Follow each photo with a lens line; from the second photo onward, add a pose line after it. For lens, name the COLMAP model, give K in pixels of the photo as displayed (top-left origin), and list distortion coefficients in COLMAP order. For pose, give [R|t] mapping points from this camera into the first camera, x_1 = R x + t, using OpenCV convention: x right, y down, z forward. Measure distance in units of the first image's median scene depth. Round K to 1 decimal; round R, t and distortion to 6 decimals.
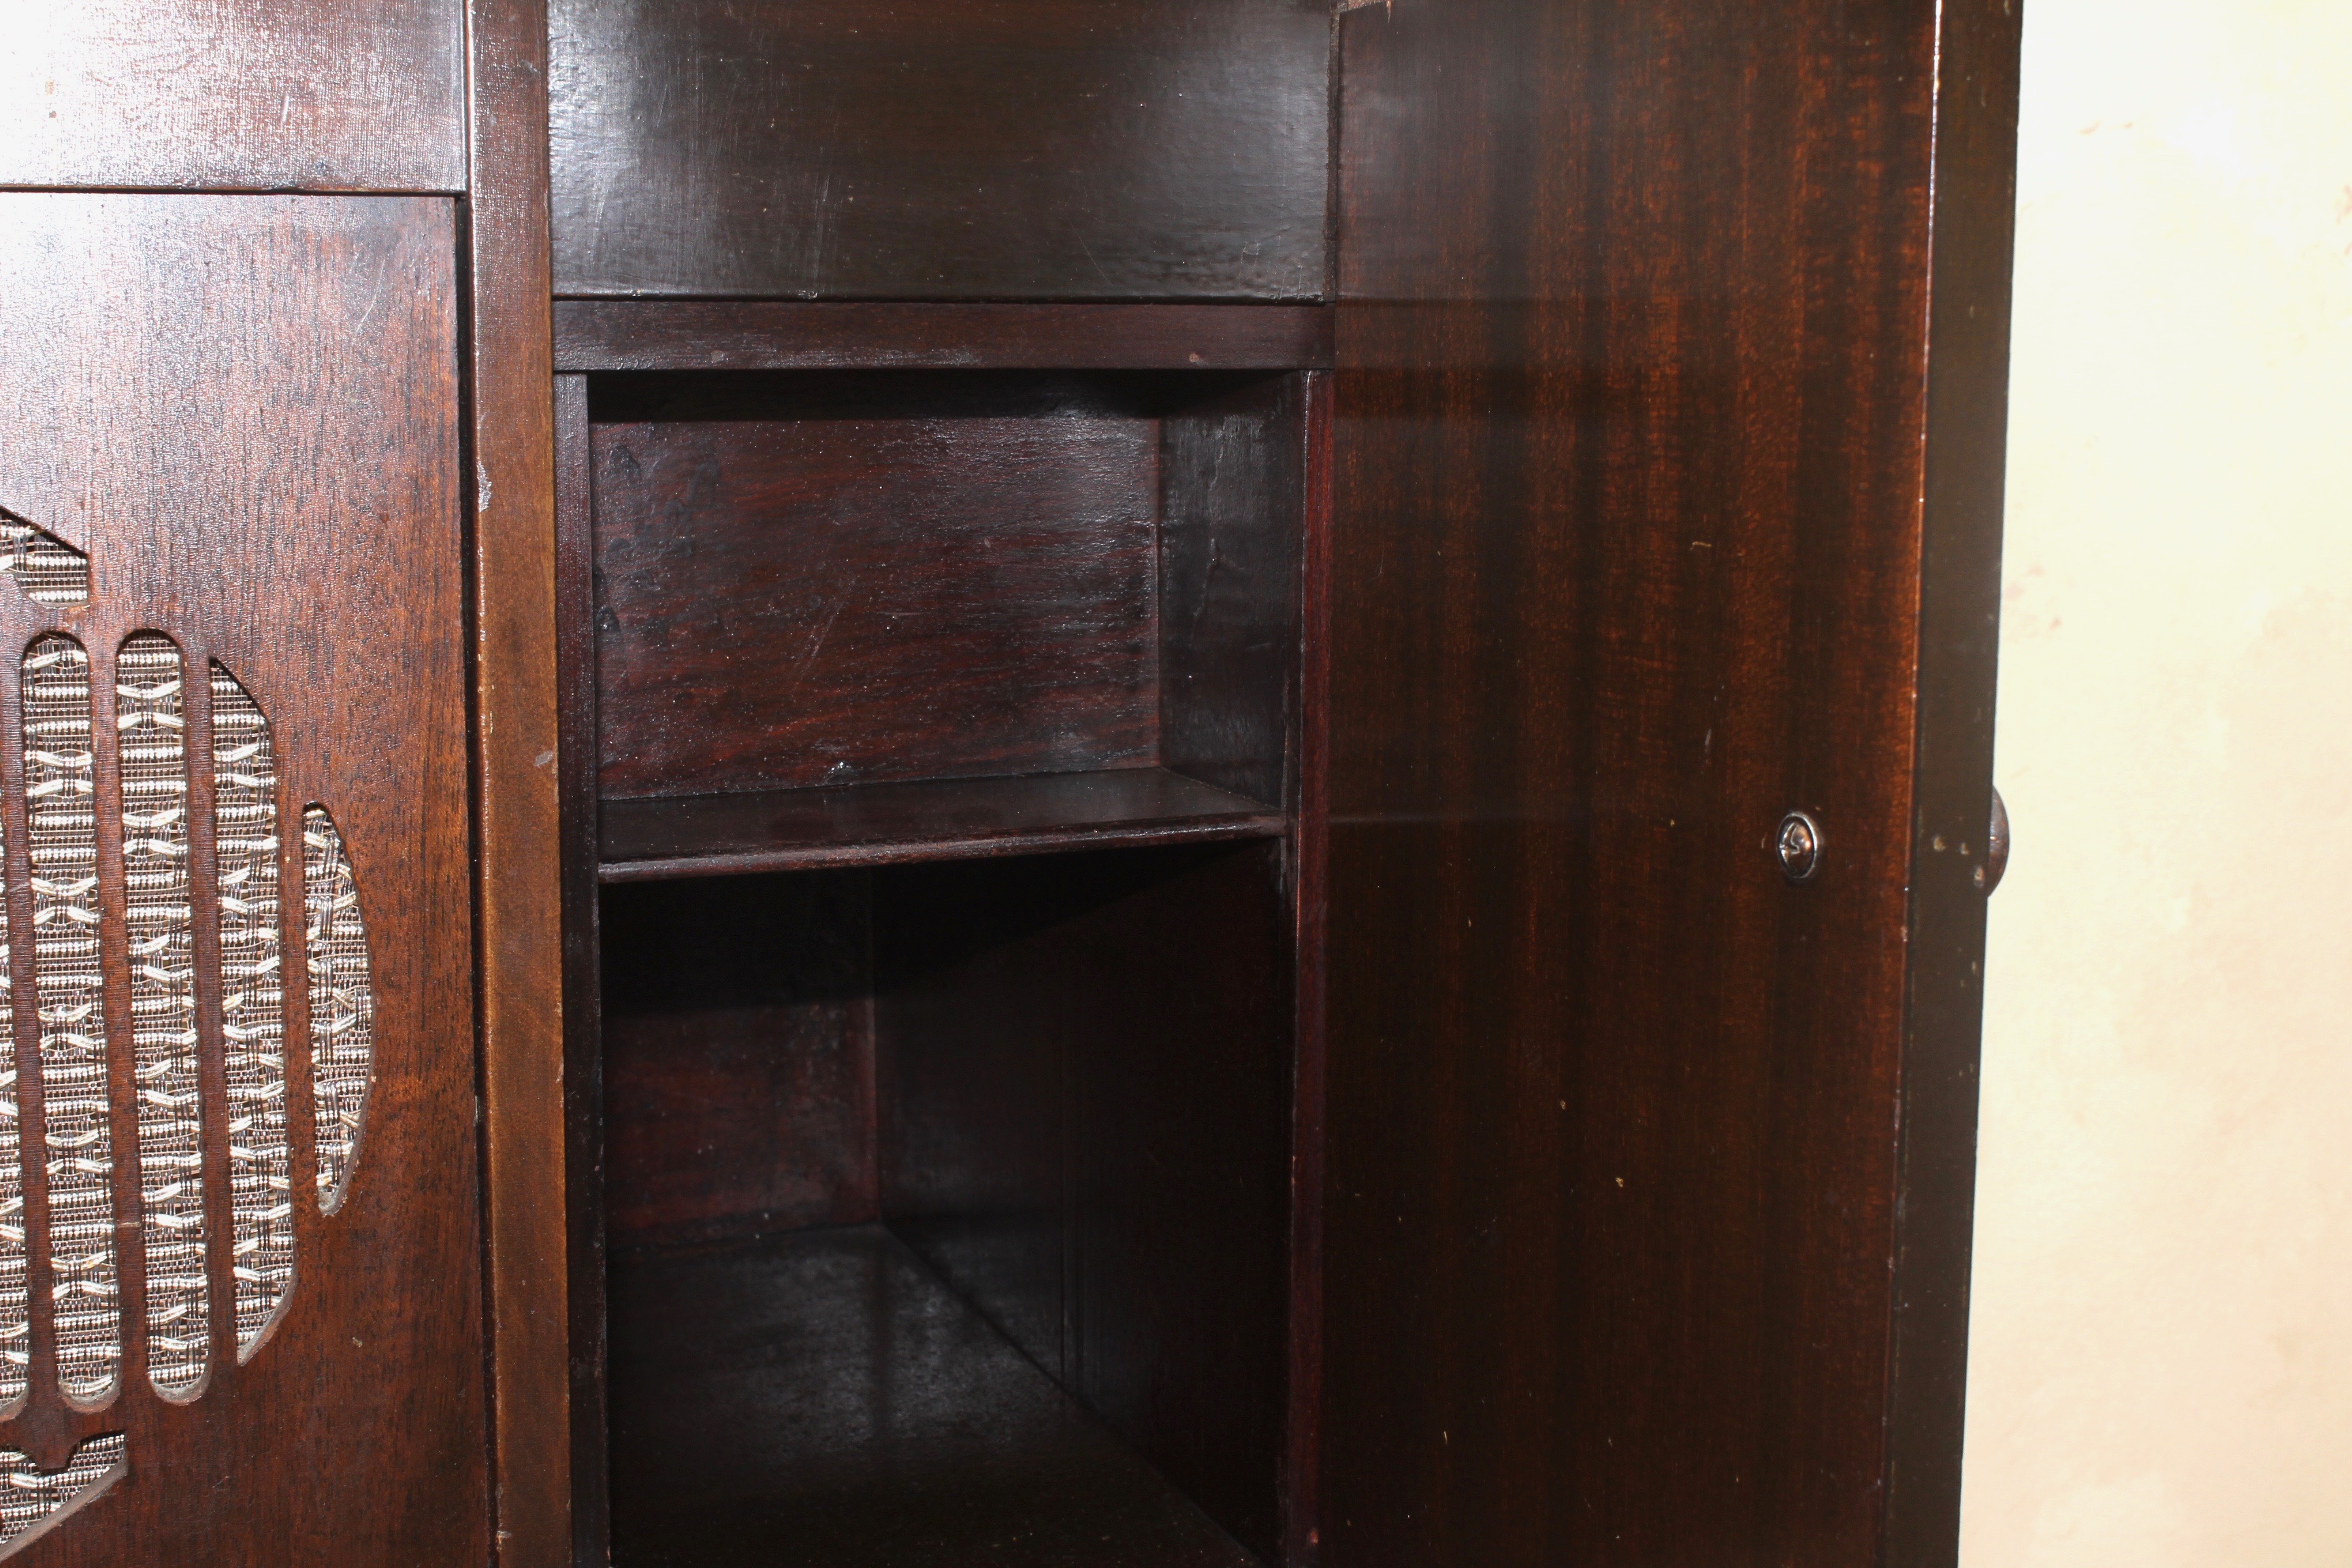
lens RADIAL K [[3267.3, 0, 1176.0], [0, 3267.3, 784.0], [0, 0, 1]] dist [-0.071220, 0.119630]
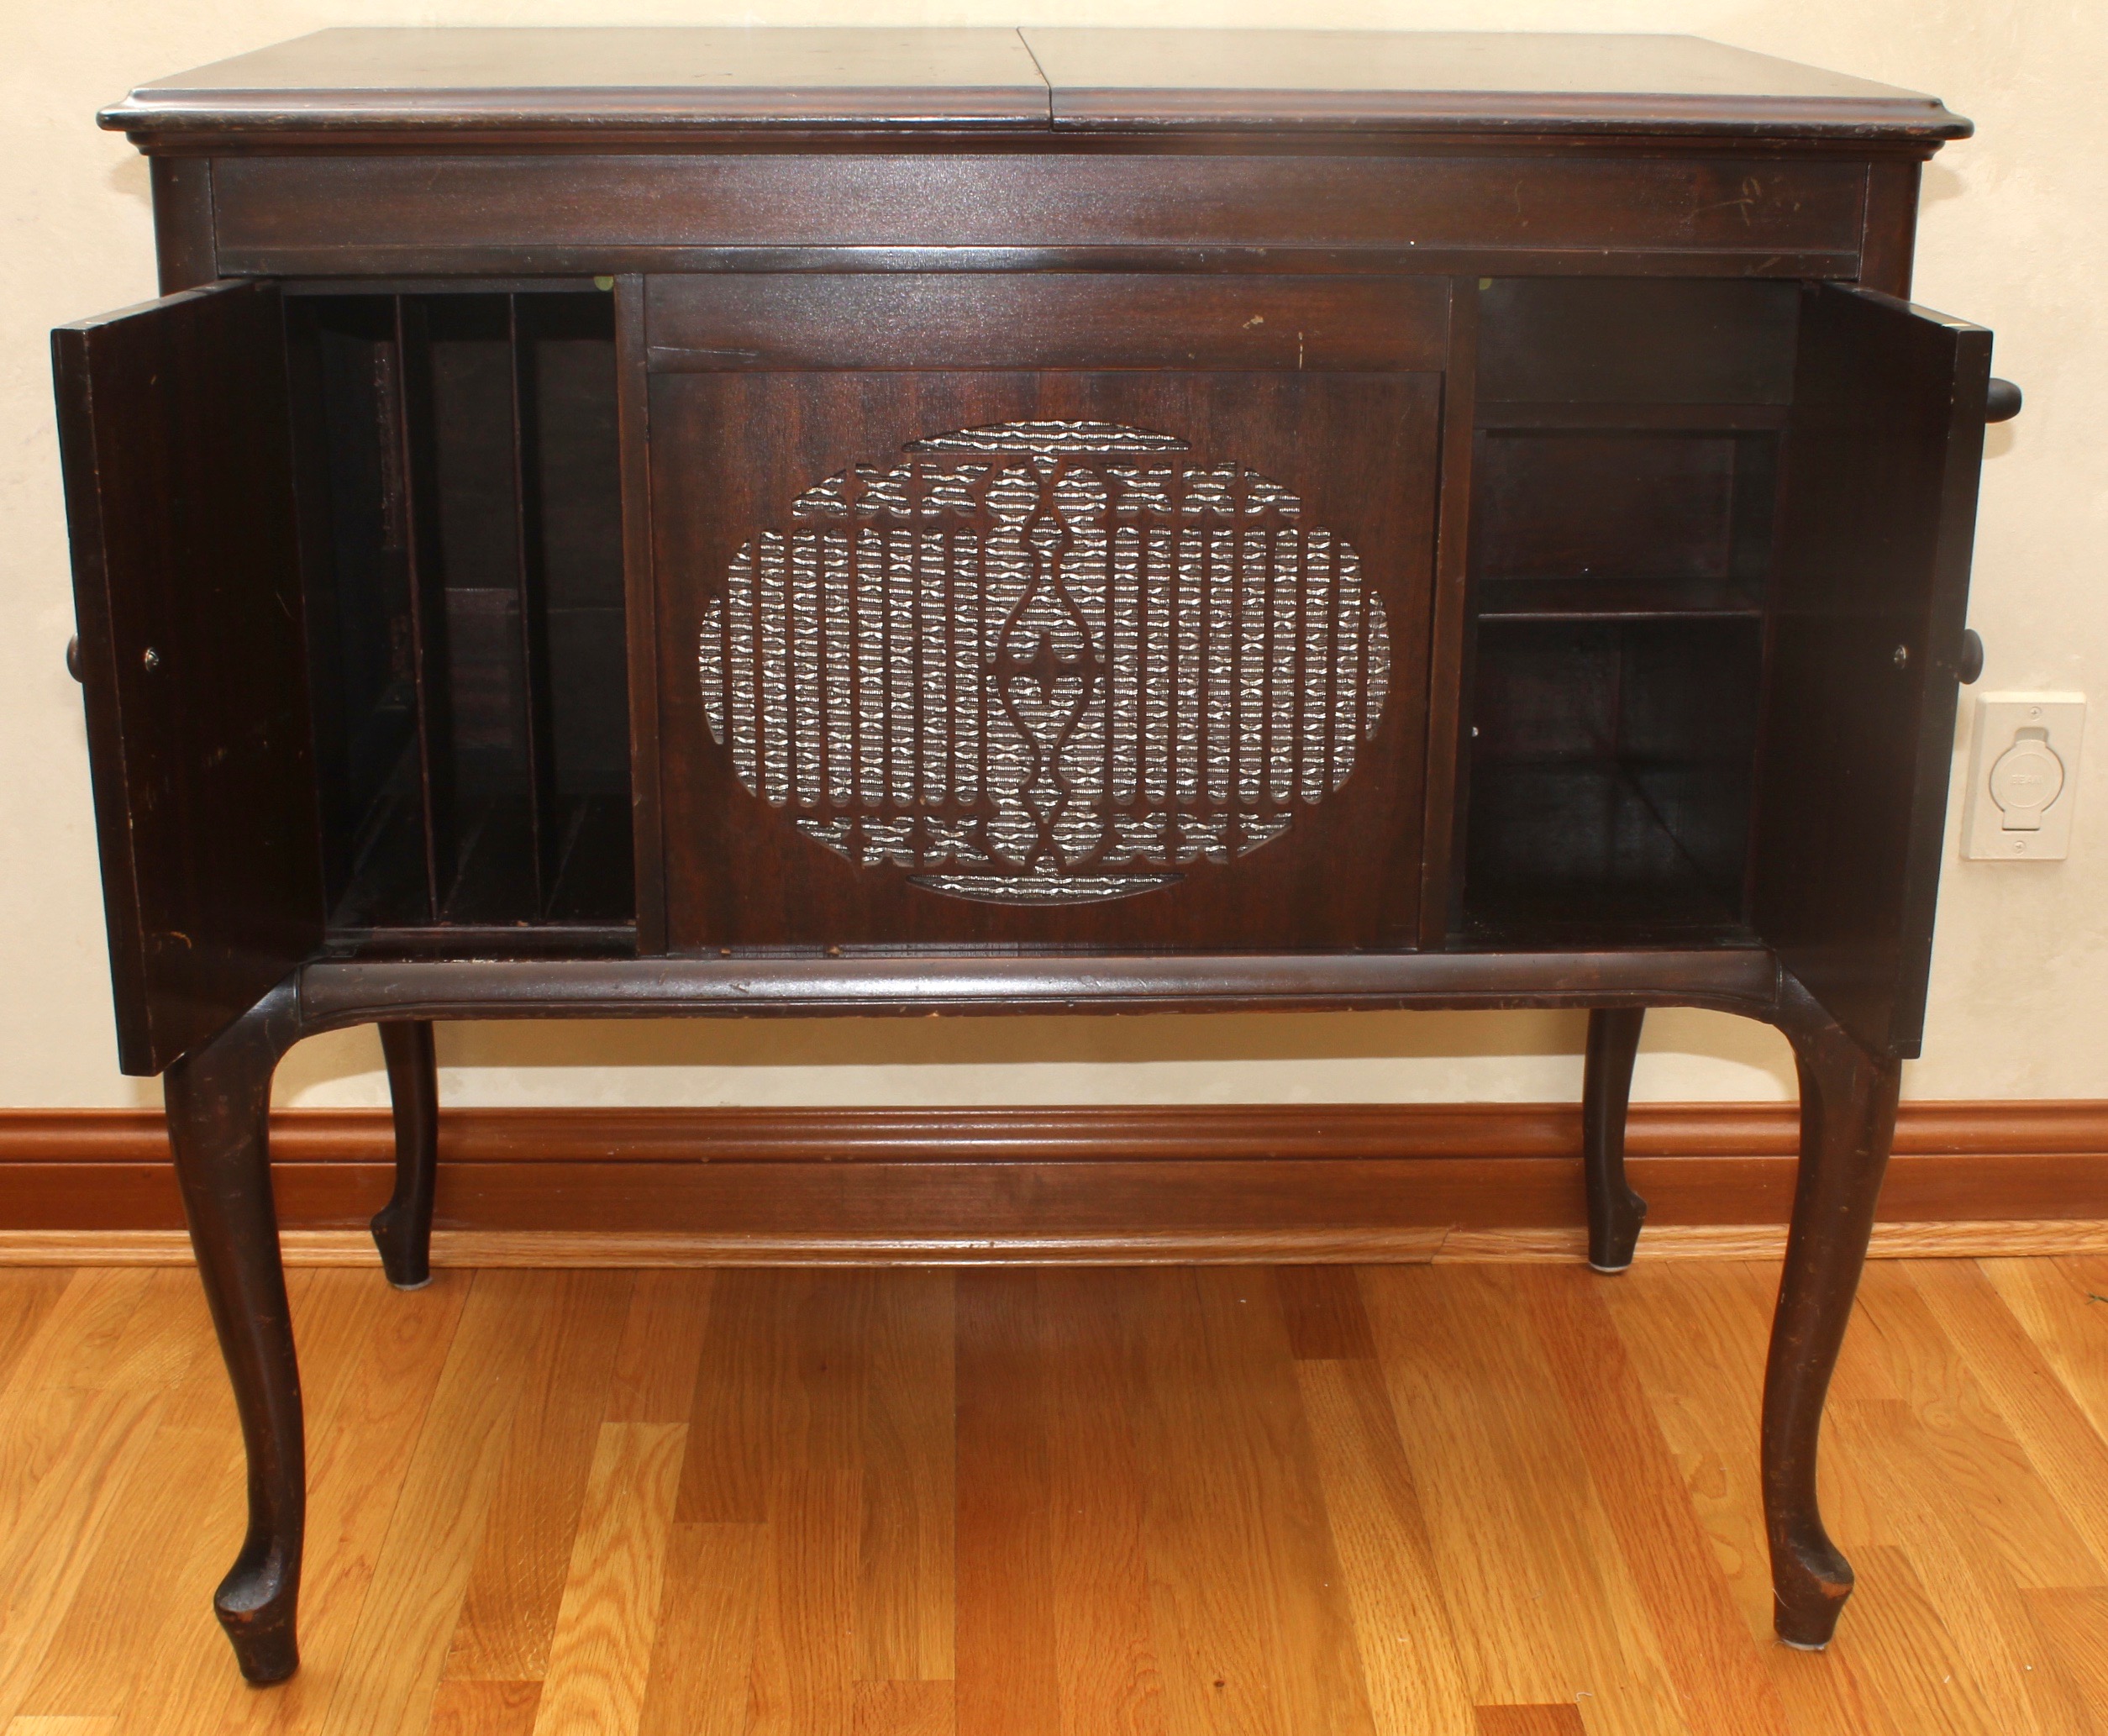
lens RADIAL K [[3073.9, 0, 1054.0], [0, 3073.9, 868.0], [0, 0, 1]] dist [-0.016183, 0.069313]
pose [[0.946160, 0.101789, -0.307280, 0.290596], [-0.046723, 0.982276, 0.181522, -0.217057], [0.320310, -0.157392, 0.934146, -1.504180]]
